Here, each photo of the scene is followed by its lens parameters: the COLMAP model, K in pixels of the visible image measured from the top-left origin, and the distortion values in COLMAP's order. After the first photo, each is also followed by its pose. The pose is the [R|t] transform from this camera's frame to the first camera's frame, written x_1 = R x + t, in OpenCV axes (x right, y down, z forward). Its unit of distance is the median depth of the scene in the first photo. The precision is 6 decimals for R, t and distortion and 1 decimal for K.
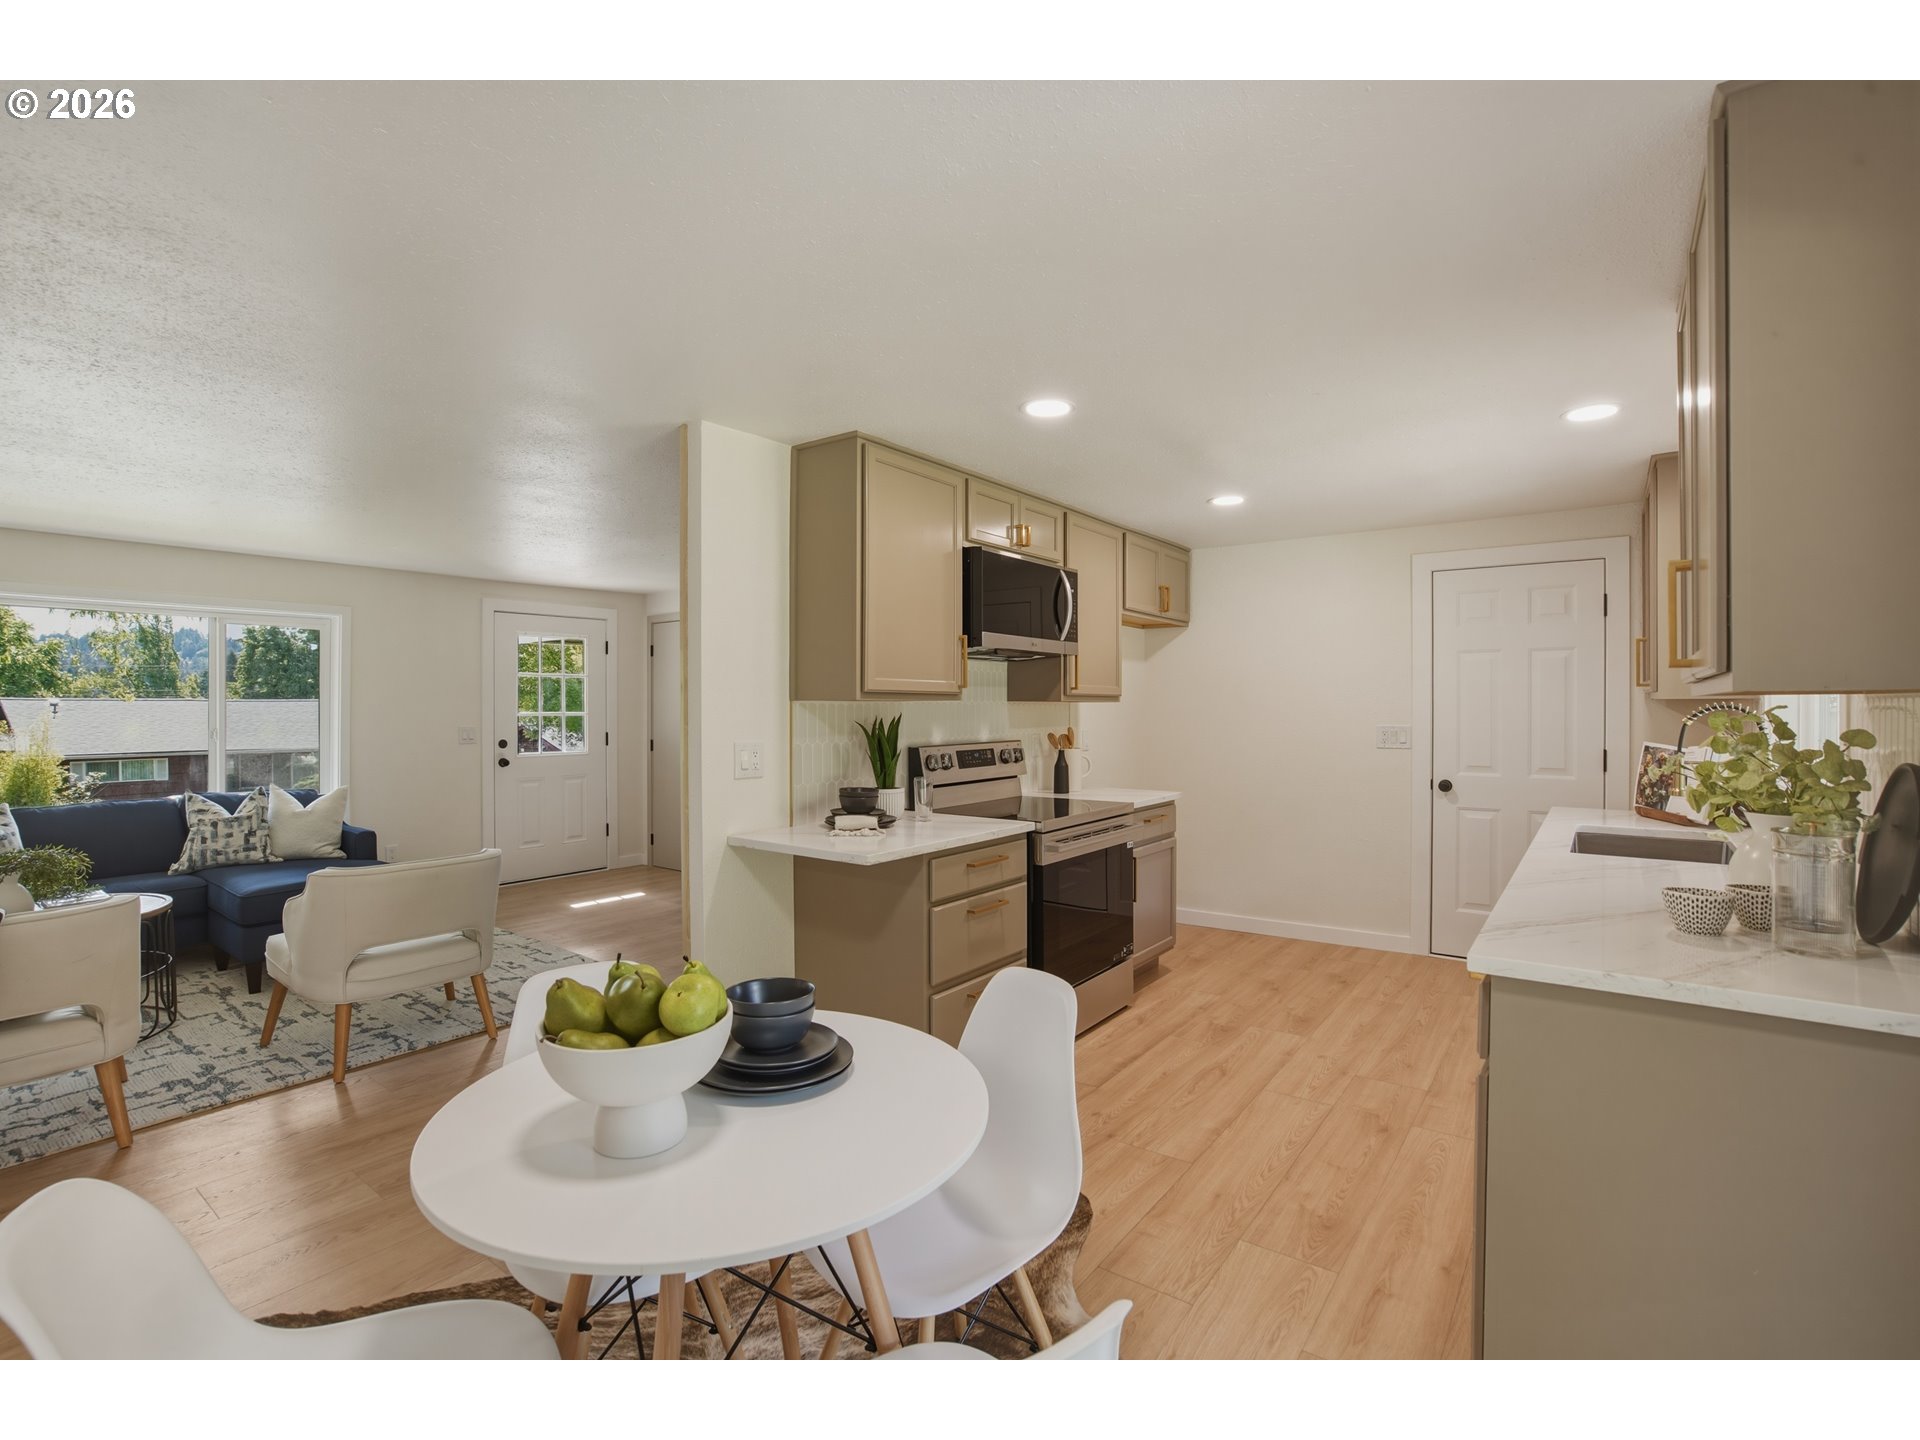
lens RADIAL K [[886.9, 0, 961.3], [0, 886.9, 716.5], [0, 0, 1]] dist [-0.064328, 0.024774]
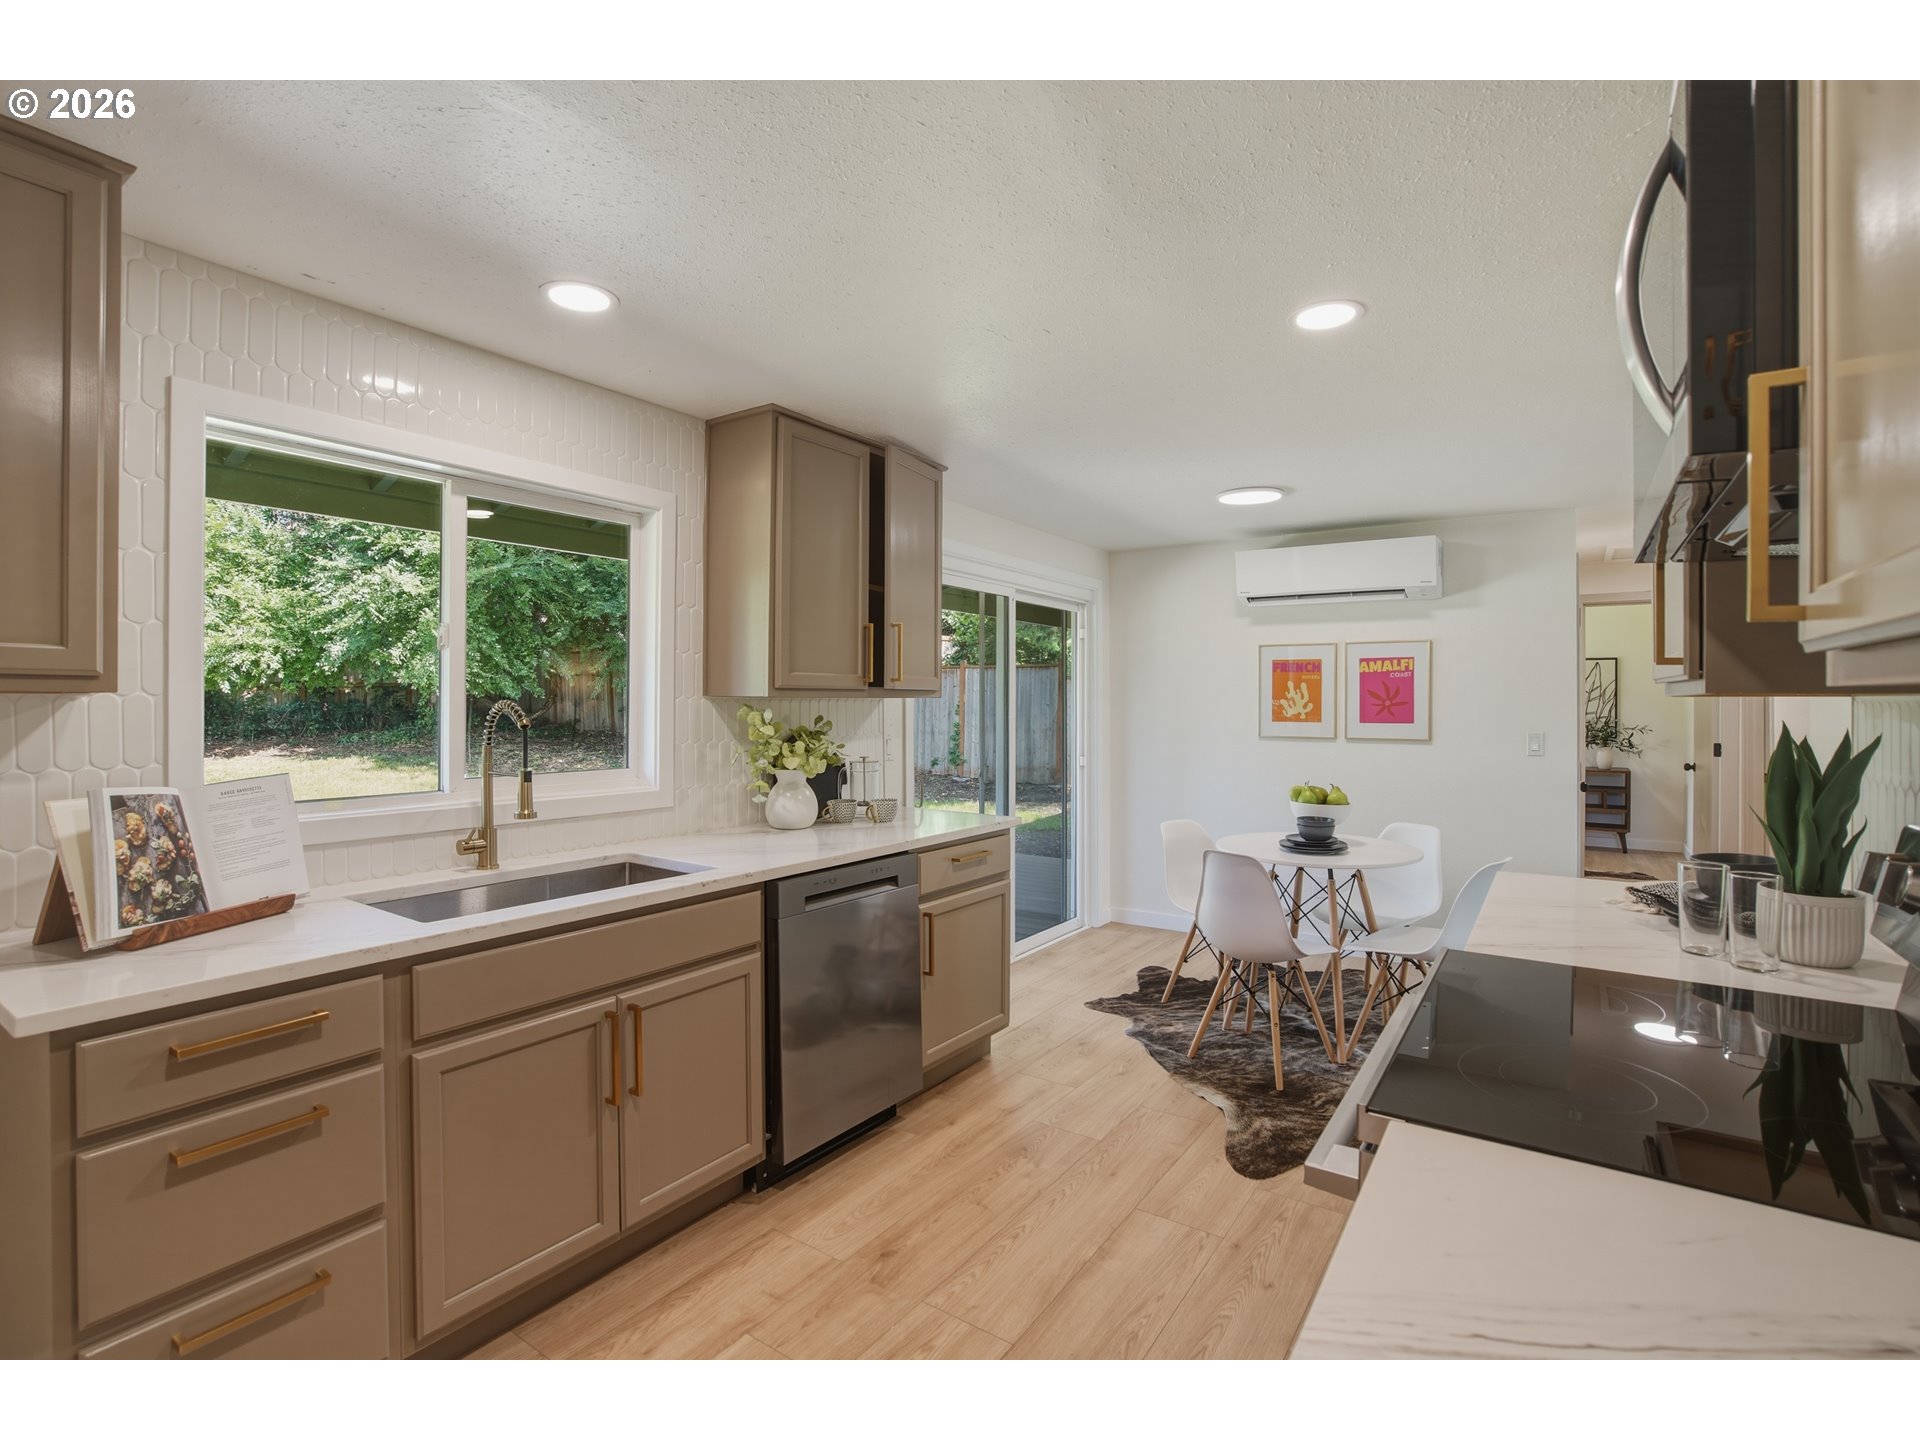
lens RADIAL K [[909.0, 0, 967.5], [0, 909.0, 709.9], [0, 0, 1]] dist [-0.001795, 0.000140]
pose [[-0.999084, 0.000360, -0.042800, 0.372646], [-0.000567, 0.999766, 0.021640, -0.021576], [0.042798, 0.021644, -0.998849, 1.492751]]
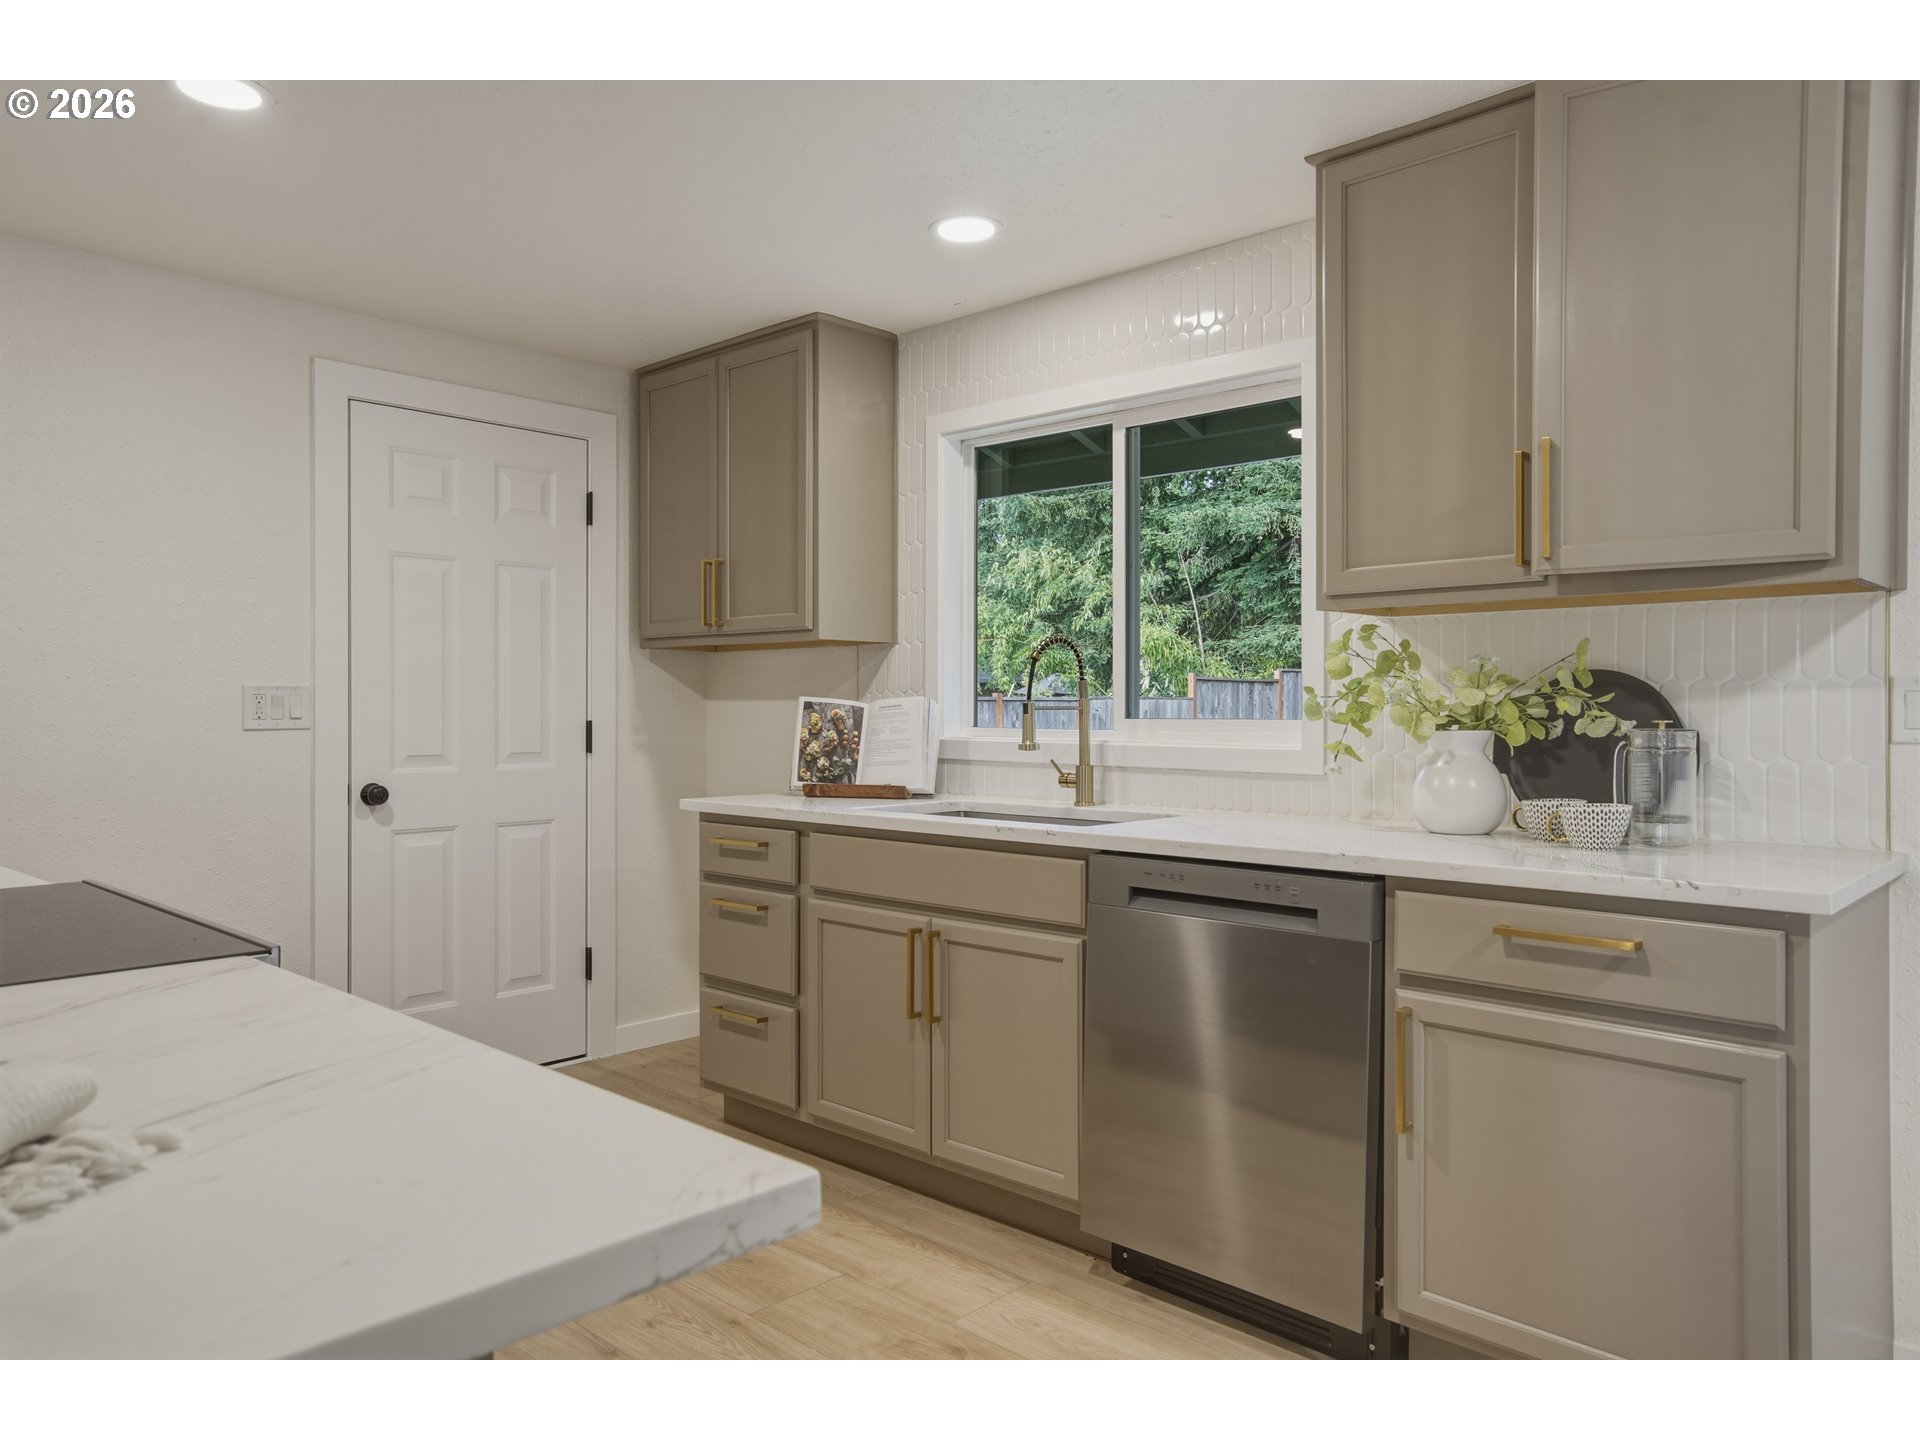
lens RADIAL K [[1329.0, 0, 967.3], [0, 1329.0, 688.7], [0, 0, 1]] dist [0.000564, 0.124588]
pose [[0.110151, 0.016304, 0.993781, -0.333660], [0.013110, 0.999755, -0.017855, 0.044898], [-0.993828, 0.014995, 0.109910, 0.735604]]
